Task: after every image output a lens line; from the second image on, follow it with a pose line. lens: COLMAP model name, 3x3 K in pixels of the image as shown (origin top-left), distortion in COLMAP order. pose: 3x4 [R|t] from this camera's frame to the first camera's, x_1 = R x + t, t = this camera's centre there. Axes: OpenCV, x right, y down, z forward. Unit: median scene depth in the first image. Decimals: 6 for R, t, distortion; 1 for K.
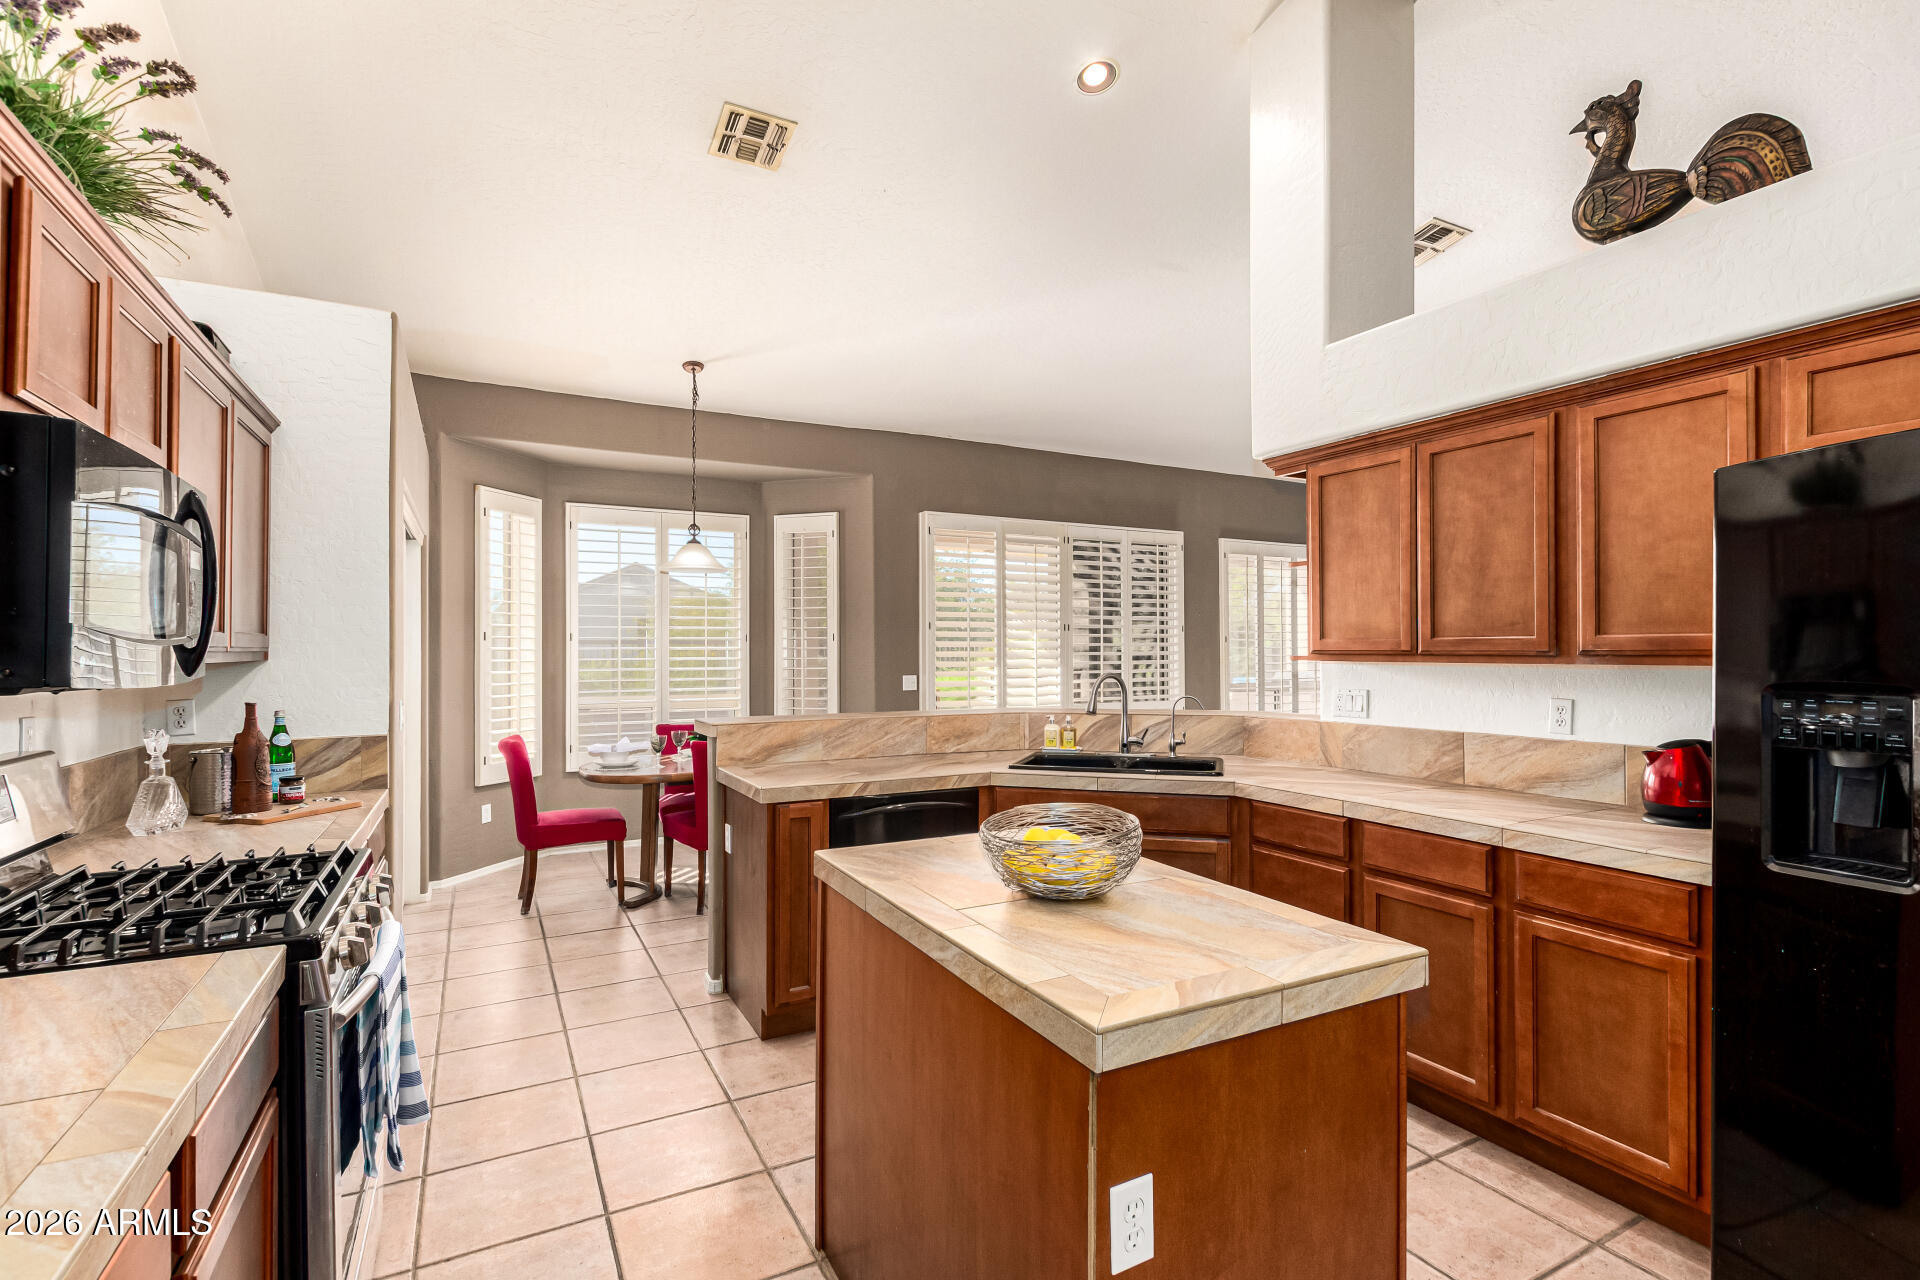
lens RADIAL K [[880.6, 0, 922.3], [0, 880.6, 638.8], [0, 0, 1]] dist [0.001215, -0.000043]
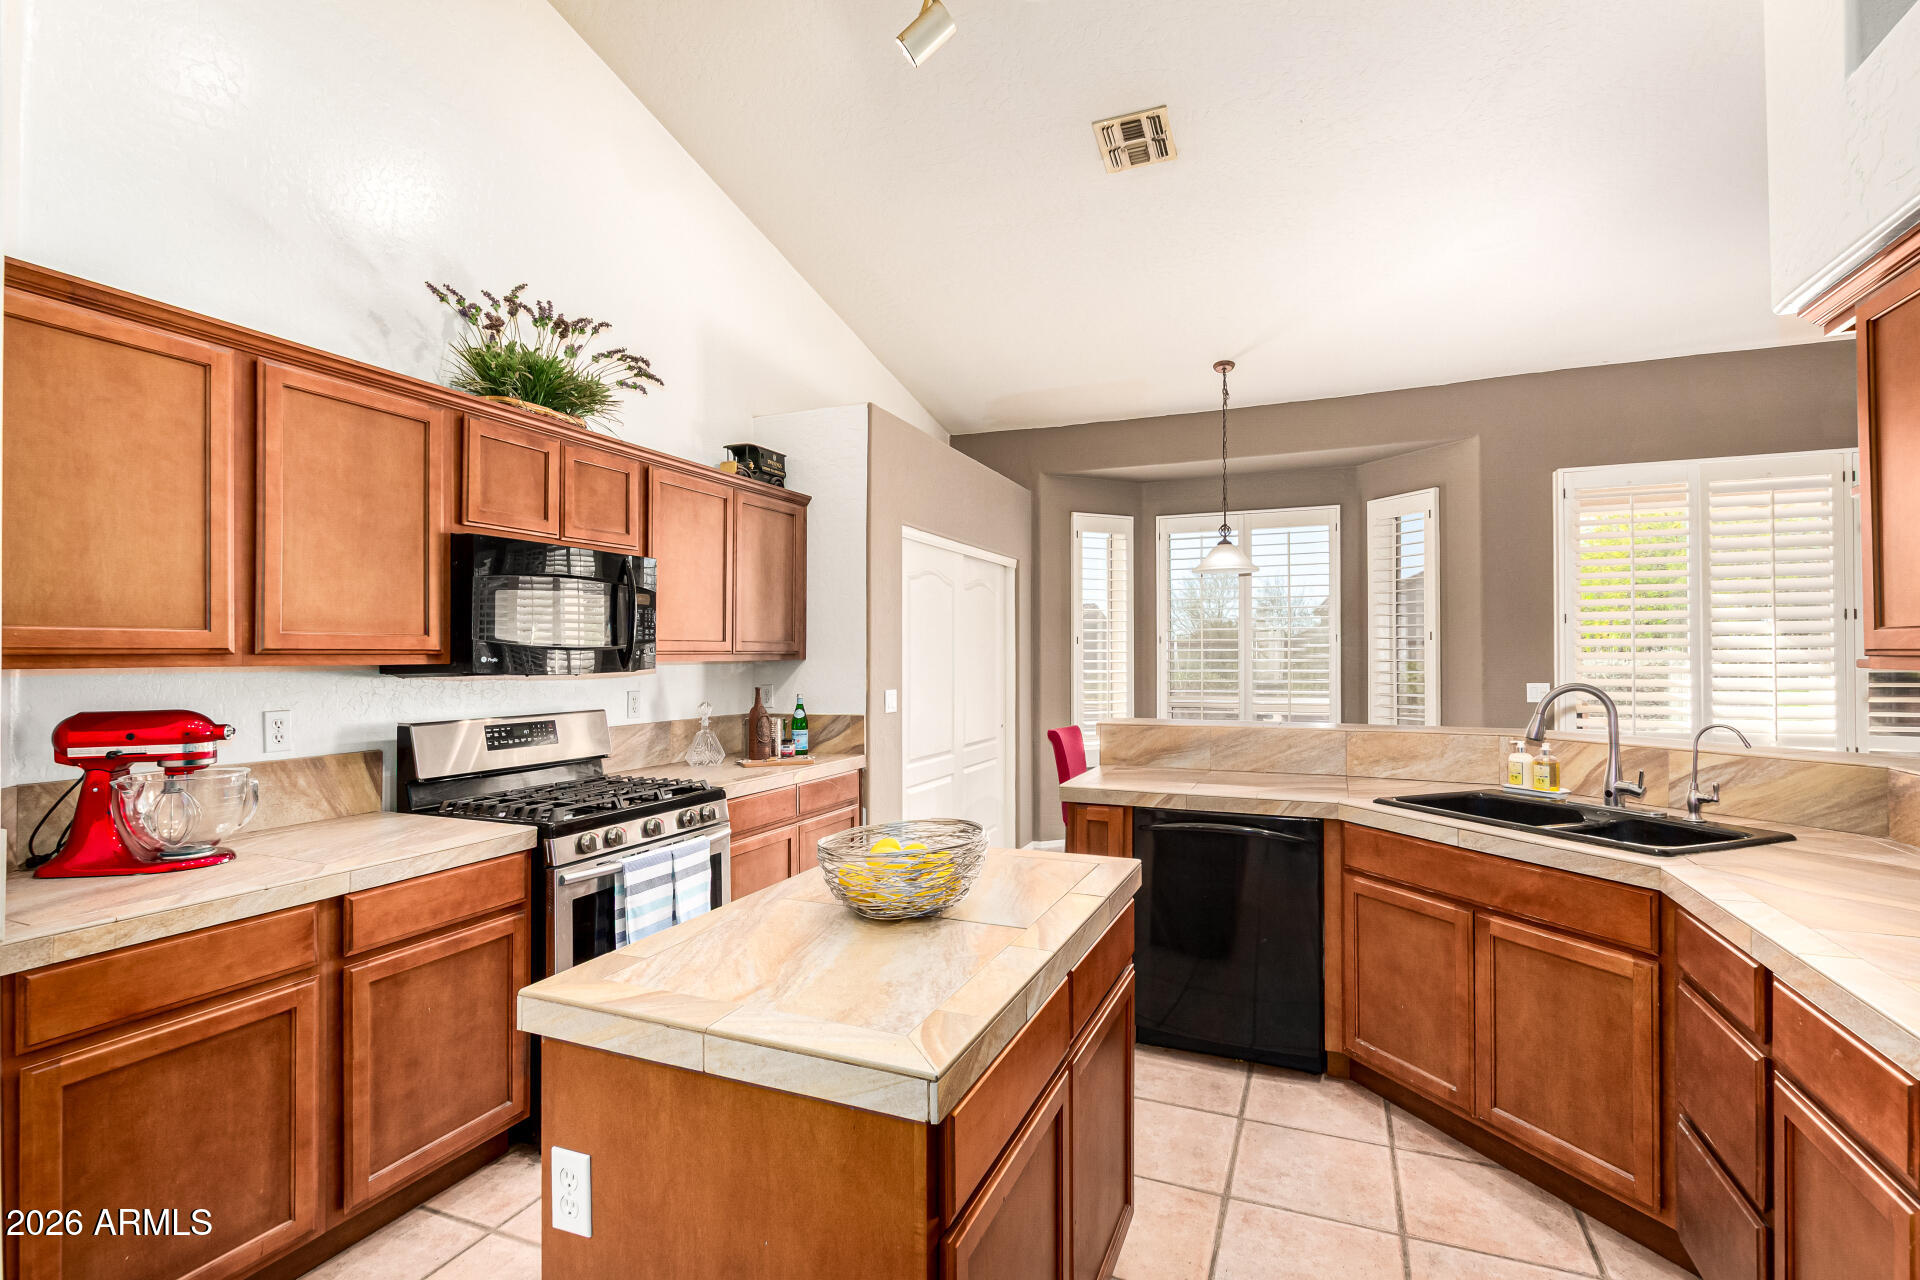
lens RADIAL K [[857.8, 0, 960.0], [0, 857.8, 640.0], [0, 0, 1]] dist [0.004558, 0.000206]
pose [[0.651436, -0.013468, -0.758584, 0.402324], [0.013159, 0.999893, -0.006452, 0.003009], [0.758590, -0.005779, 0.651543, 0.204769]]
